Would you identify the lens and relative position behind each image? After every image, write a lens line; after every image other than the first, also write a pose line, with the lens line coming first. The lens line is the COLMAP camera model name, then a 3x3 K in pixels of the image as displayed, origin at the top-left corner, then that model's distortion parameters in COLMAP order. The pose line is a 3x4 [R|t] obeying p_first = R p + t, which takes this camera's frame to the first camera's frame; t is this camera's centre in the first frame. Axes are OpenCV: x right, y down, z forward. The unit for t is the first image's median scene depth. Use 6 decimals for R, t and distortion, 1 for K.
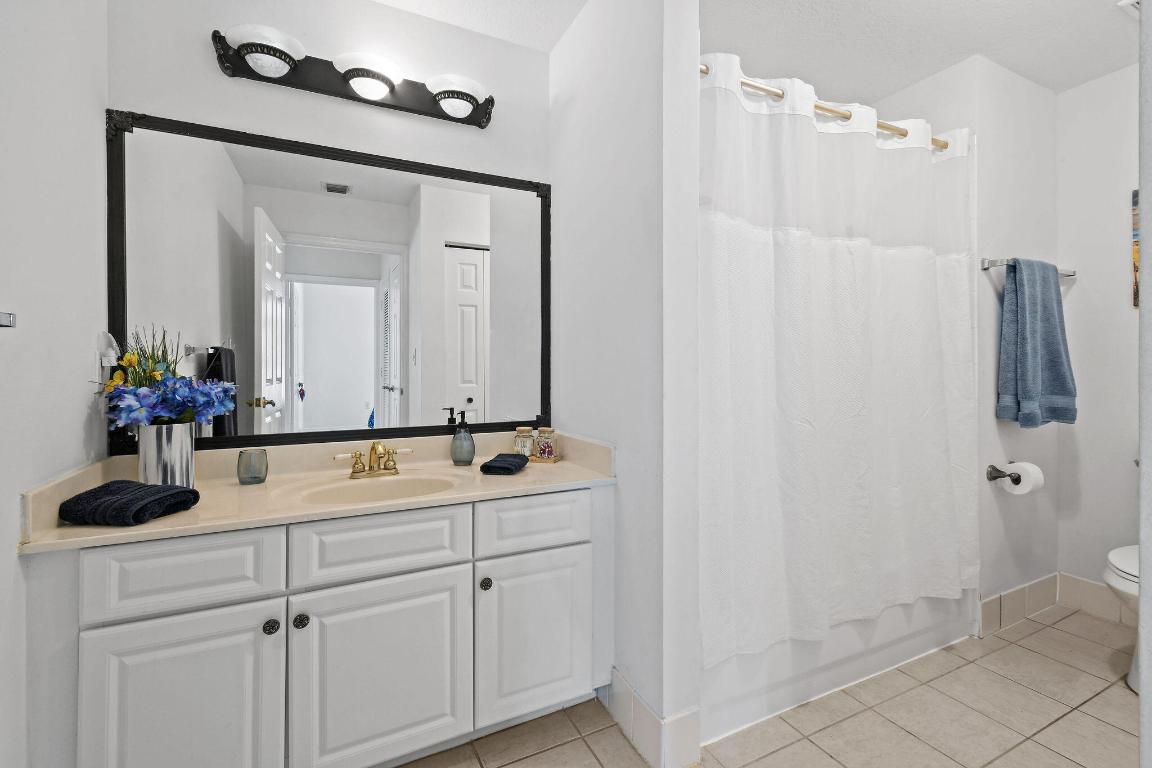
lens RADIAL K [[511.7, 0, 575.4], [0, 511.7, 371.6], [0, 0, 1]] dist [0.001112, -0.000456]
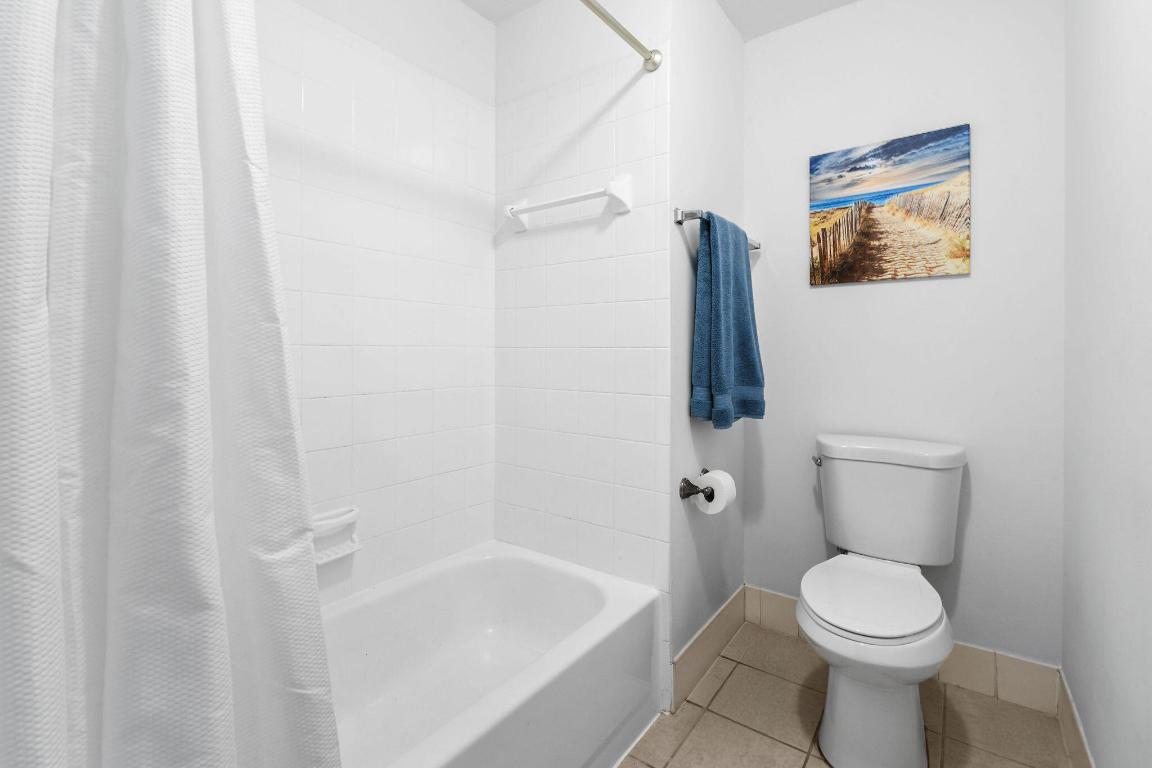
lens RADIAL K [[504.1, 0, 571.4], [0, 504.1, 356.8], [0, 0, 1]] dist [0.005707, 0.000354]
pose [[0.895682, 0.002099, 0.444690, 0.326375], [-0.002679, 0.999996, 0.000675, -0.000583], [-0.444687, -0.001796, 0.895684, 0.401317]]
